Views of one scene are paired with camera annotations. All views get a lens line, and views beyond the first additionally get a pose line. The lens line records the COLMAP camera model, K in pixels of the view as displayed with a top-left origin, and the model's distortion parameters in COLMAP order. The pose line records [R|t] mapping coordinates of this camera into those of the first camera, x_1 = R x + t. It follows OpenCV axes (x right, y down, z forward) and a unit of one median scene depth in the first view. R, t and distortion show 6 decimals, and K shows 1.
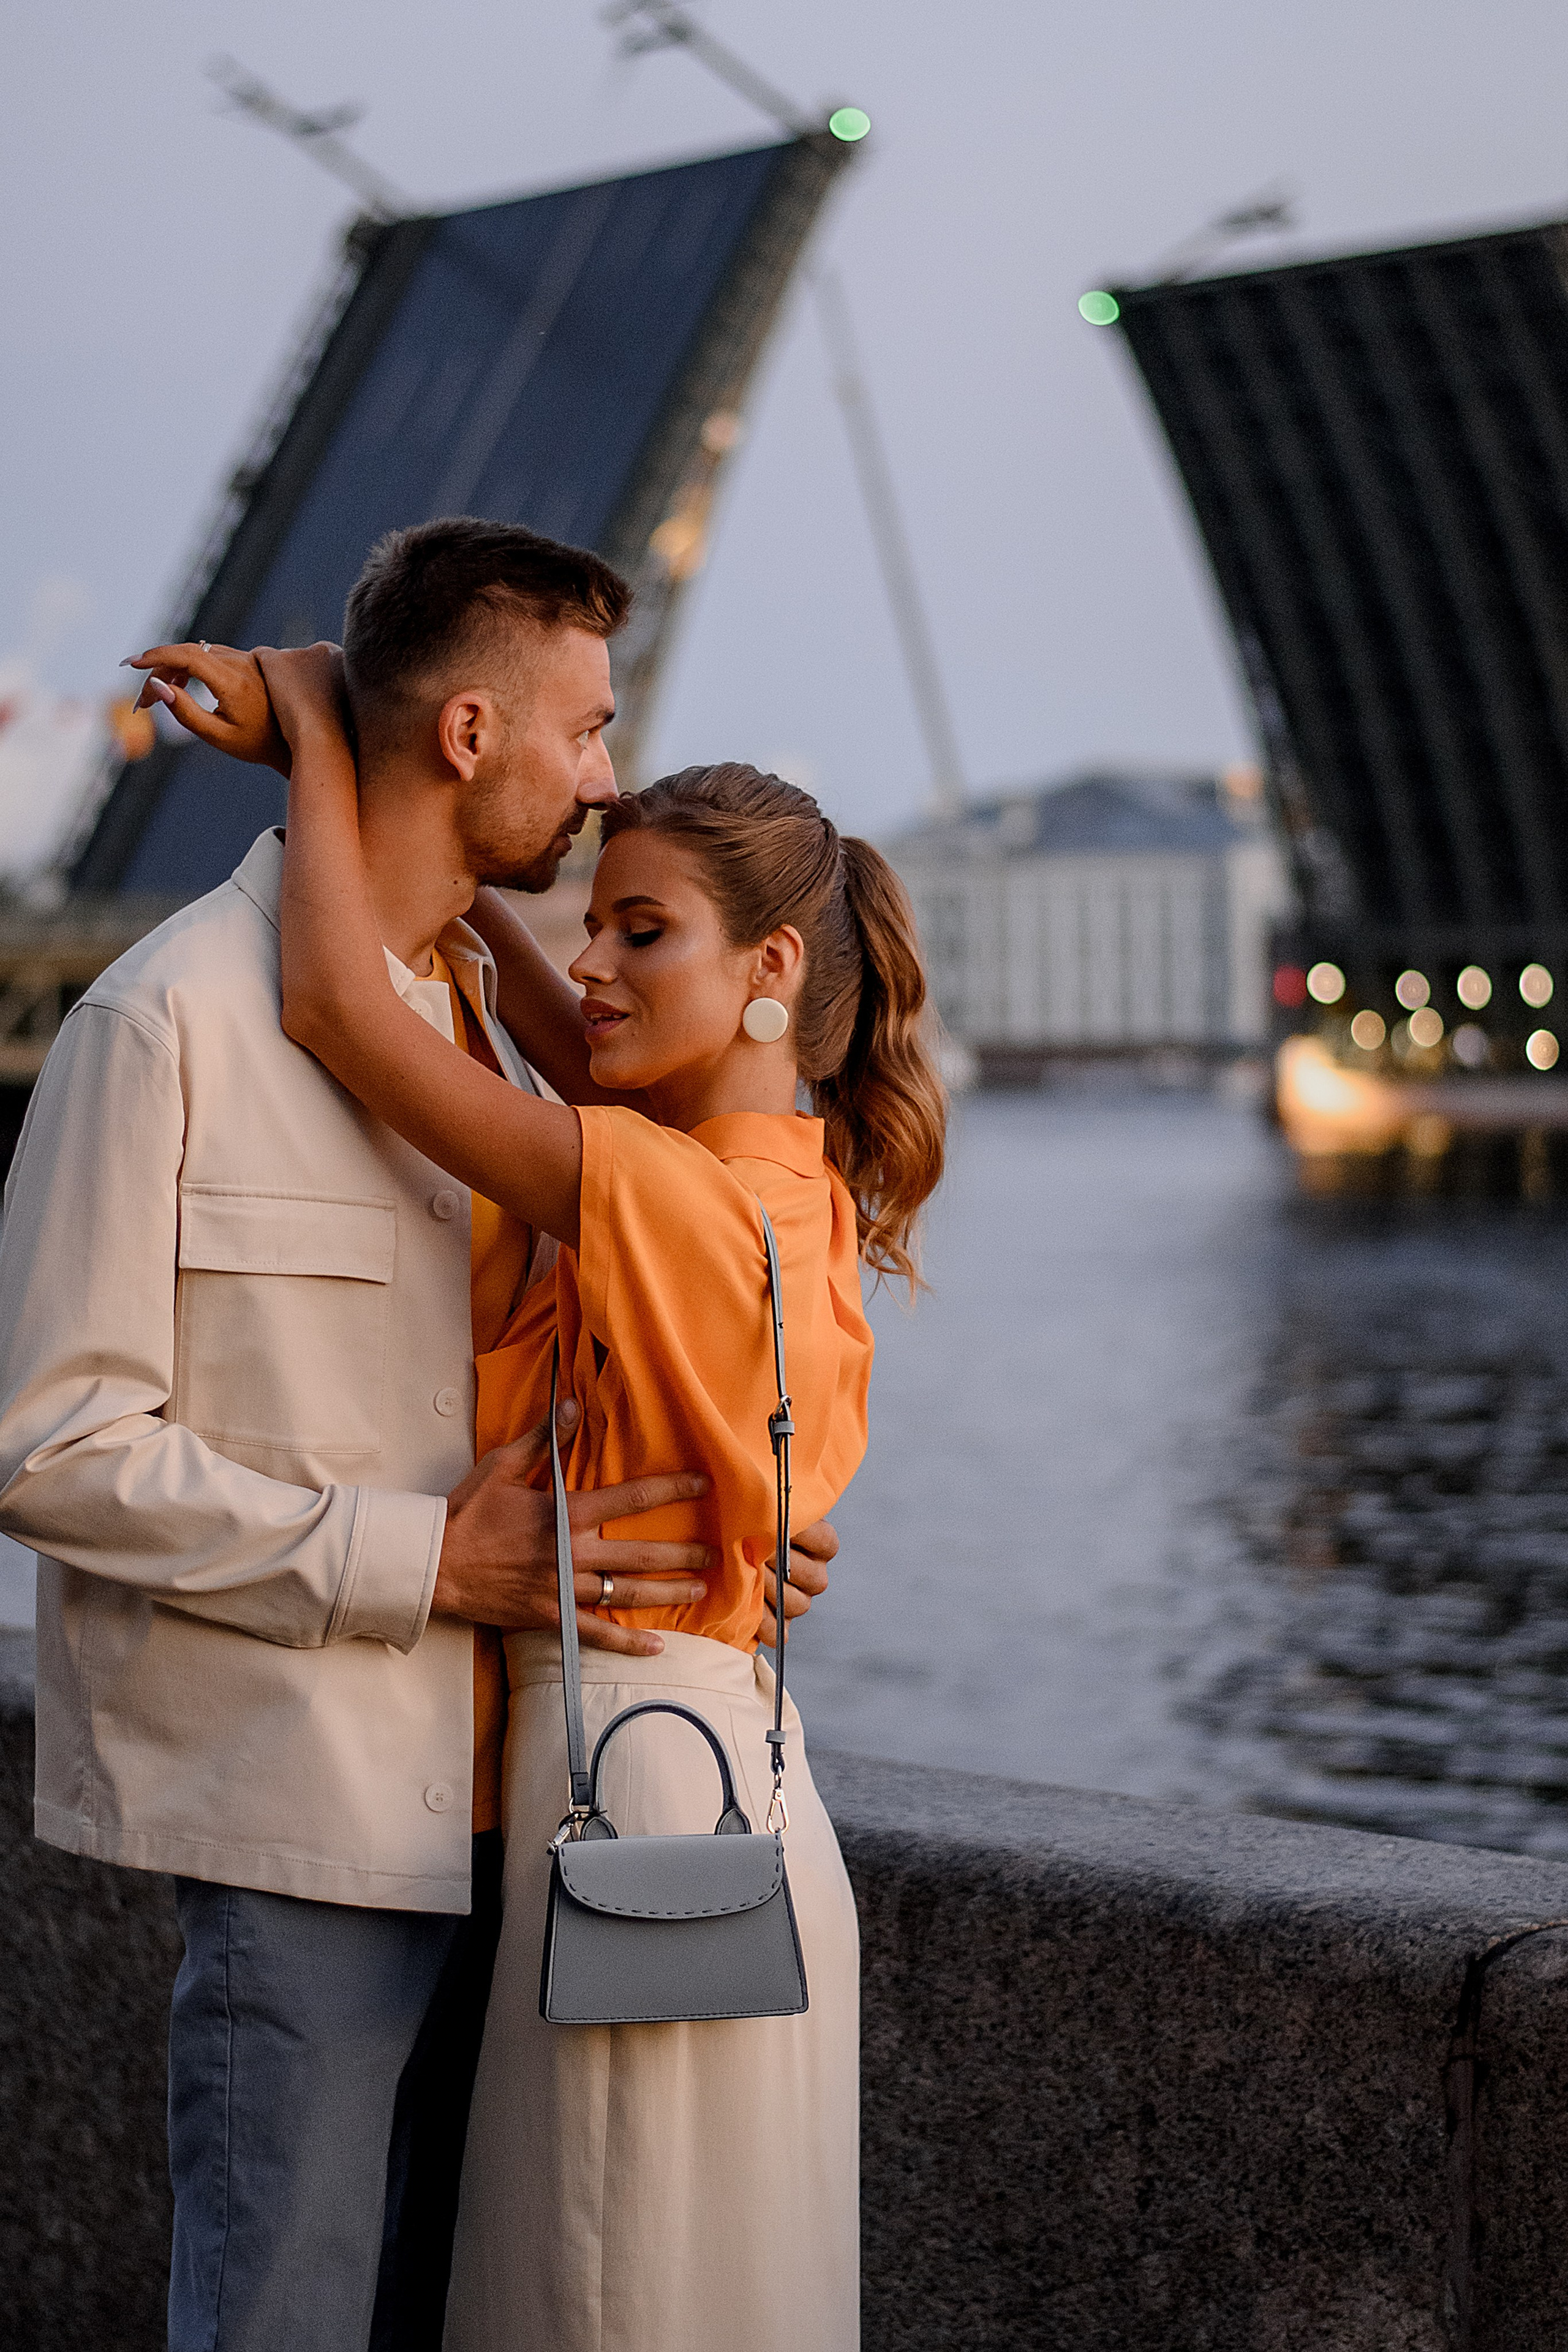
lens RADIAL K [[5413.9, 0, 827.4], [0, 5413.9, 1171.6], [0, 0, 1]] dist [-0.160258, 0.650961]
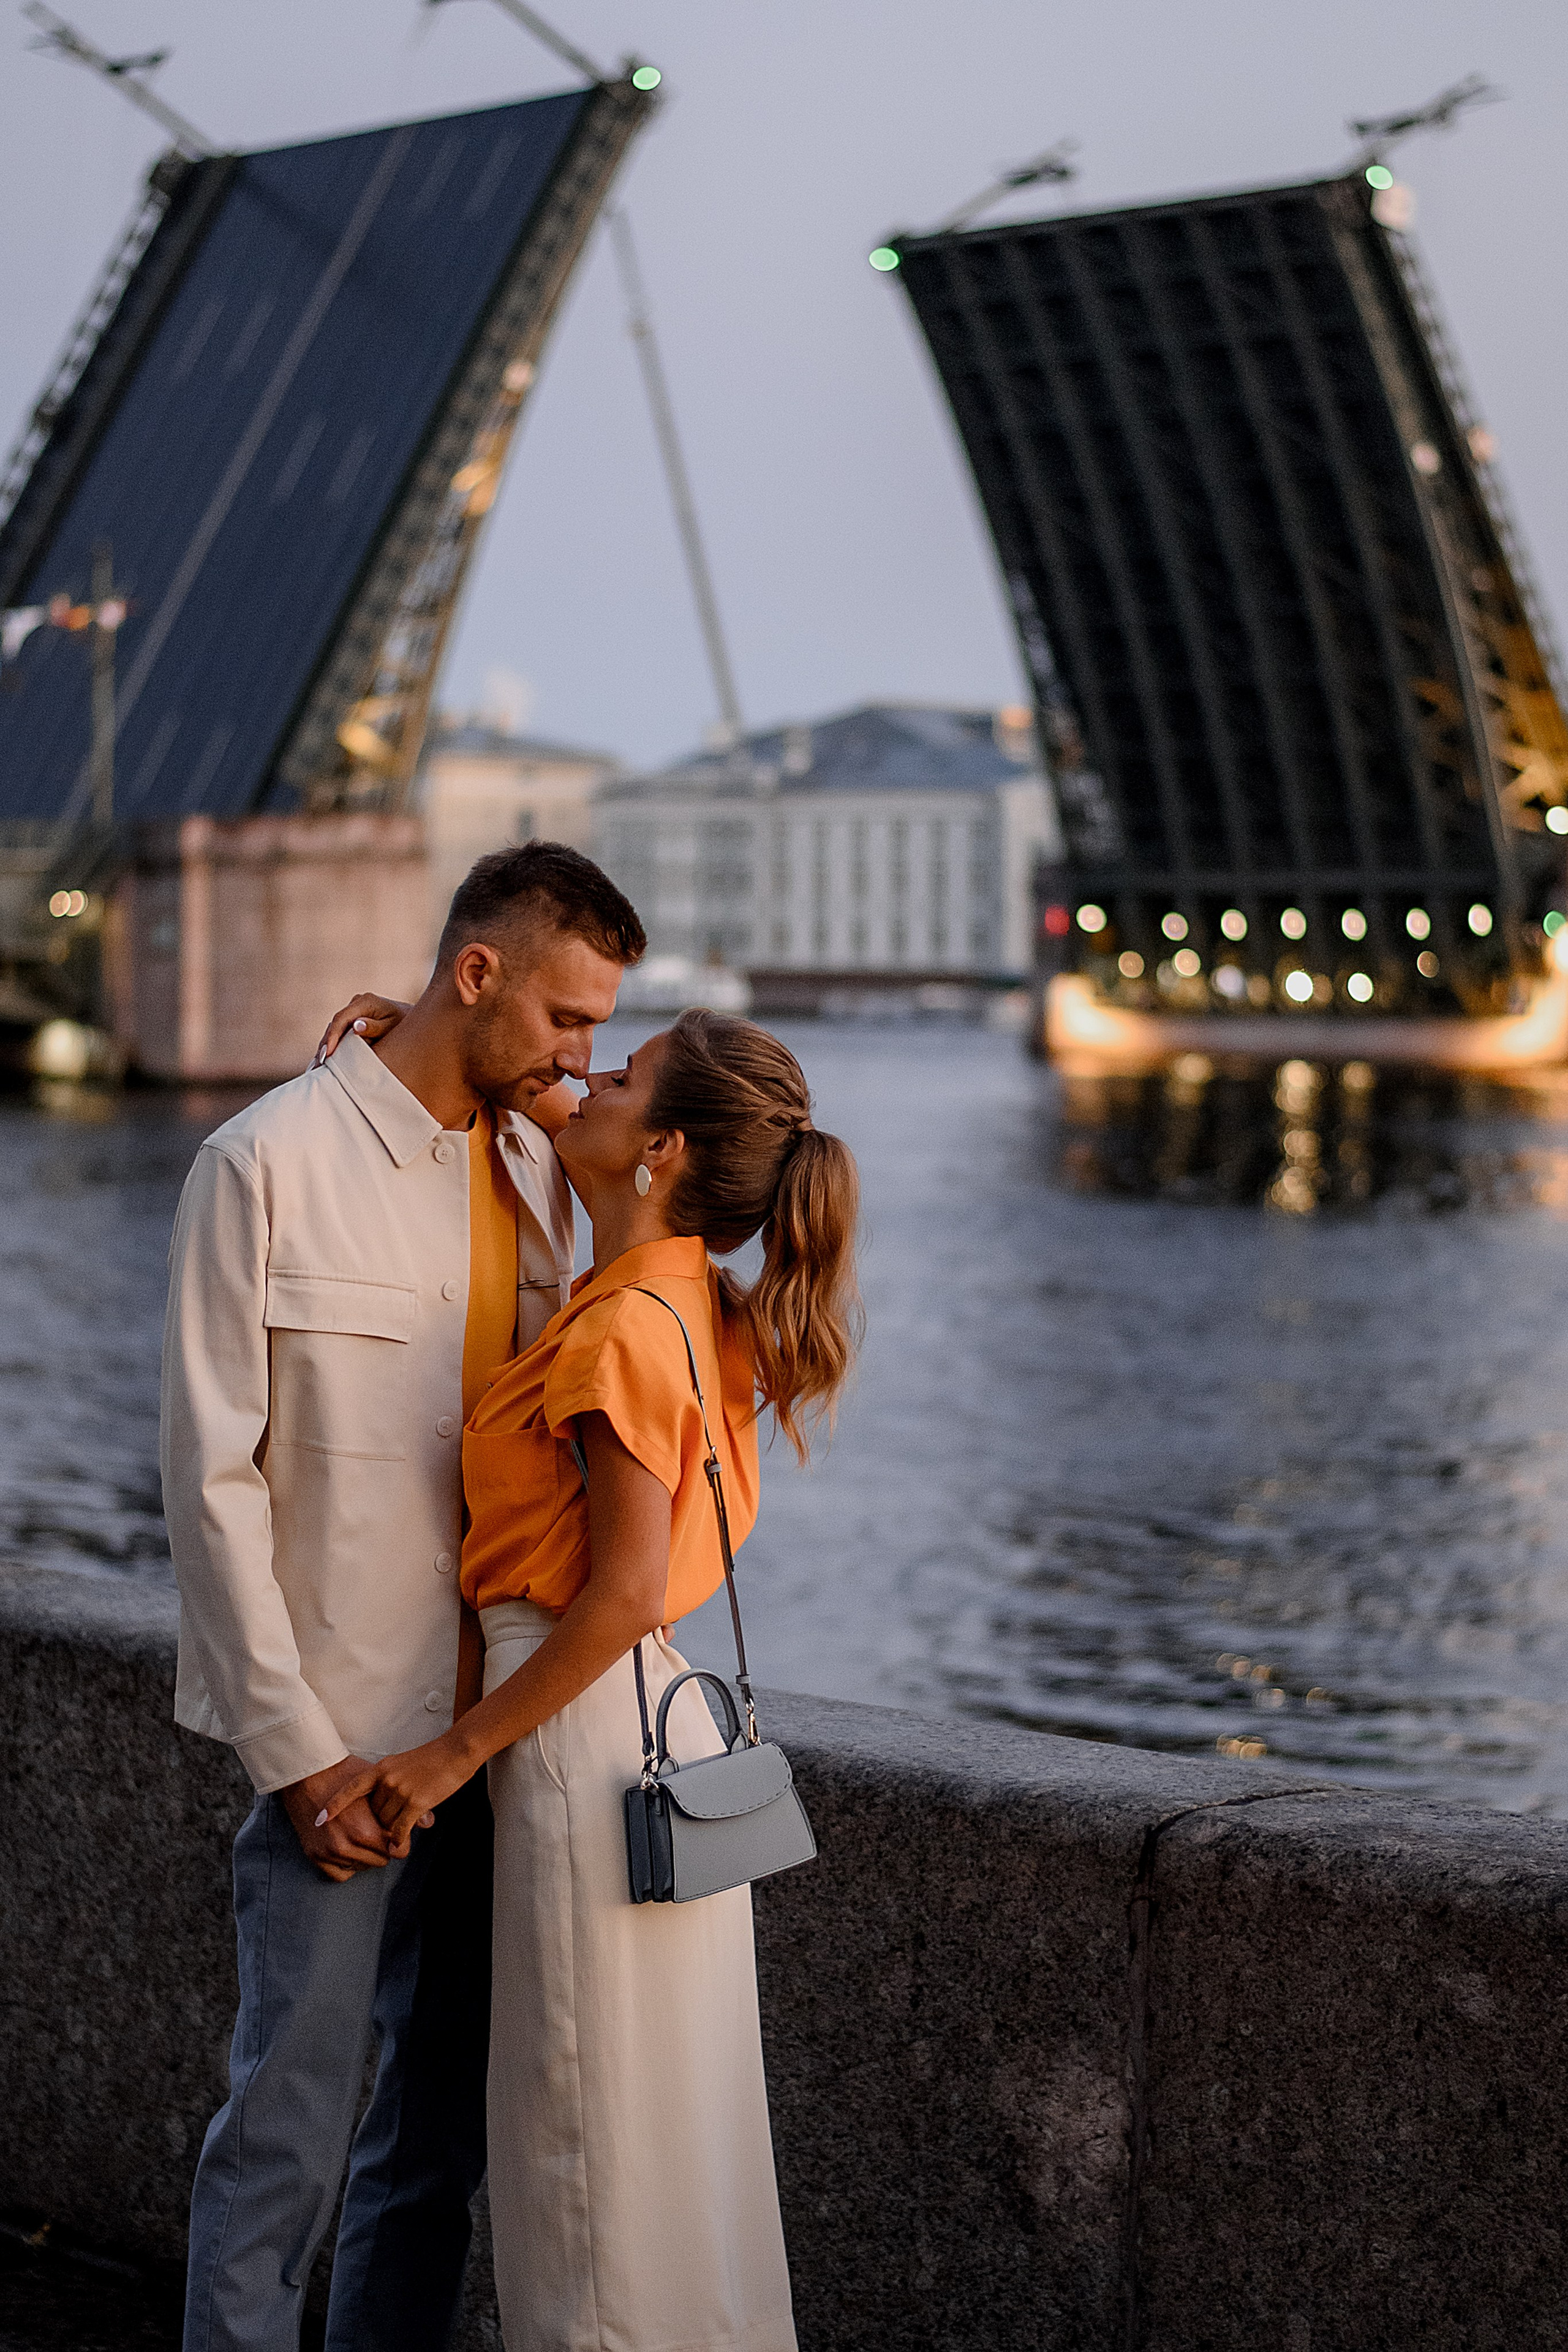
lens RADIAL K [[5299.2, 0, 783.2], [0, 5299.2, 1052.6], [0, 0, 1]] dist [-0.117567, 0.164032]
pose [[0.999321, 0.014845, 0.033734, -0.019462], [-0.014609, 0.999867, -0.007255, -0.034339], [-0.033837, 0.006757, 0.999405, -0.283131]]
